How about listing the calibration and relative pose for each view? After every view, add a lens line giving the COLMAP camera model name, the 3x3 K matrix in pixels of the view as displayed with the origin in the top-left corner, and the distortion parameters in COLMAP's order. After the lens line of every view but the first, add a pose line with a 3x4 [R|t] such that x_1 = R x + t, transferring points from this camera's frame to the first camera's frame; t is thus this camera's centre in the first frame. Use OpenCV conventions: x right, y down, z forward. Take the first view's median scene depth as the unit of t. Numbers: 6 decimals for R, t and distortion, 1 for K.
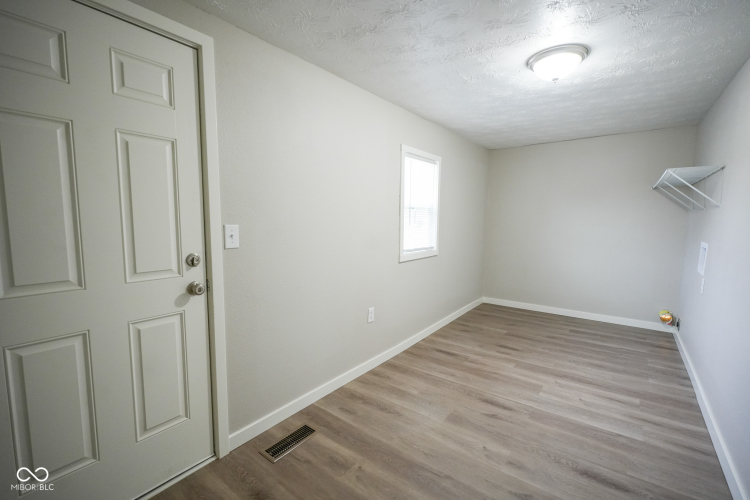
lens RADIAL K [[334.5, 0, 383.9], [0, 334.5, 251.8], [0, 0, 1]] dist [-0.000994, -0.000106]
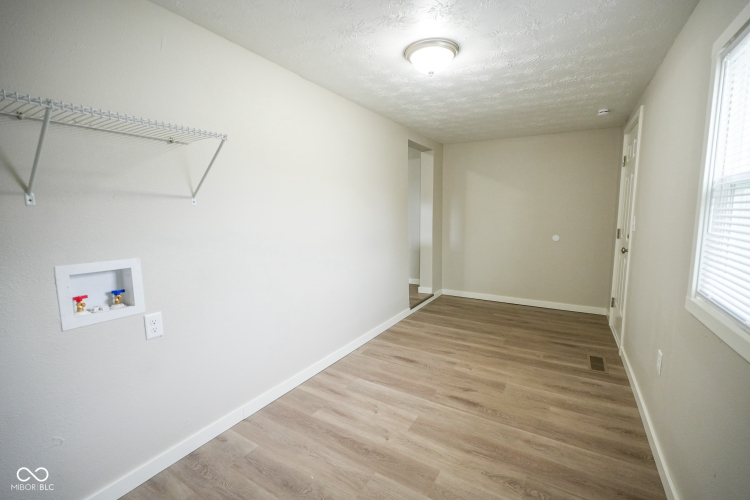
lens RADIAL K [[334.5, 0, 383.9], [0, 334.5, 251.8], [0, 0, 1]] dist [-0.000994, -0.000106]
pose [[-0.993200, 0.016539, -0.115244, 0.672022], [-0.008773, 0.976413, 0.215733, -0.186655], [0.116093, 0.215277, -0.969628, 1.814977]]
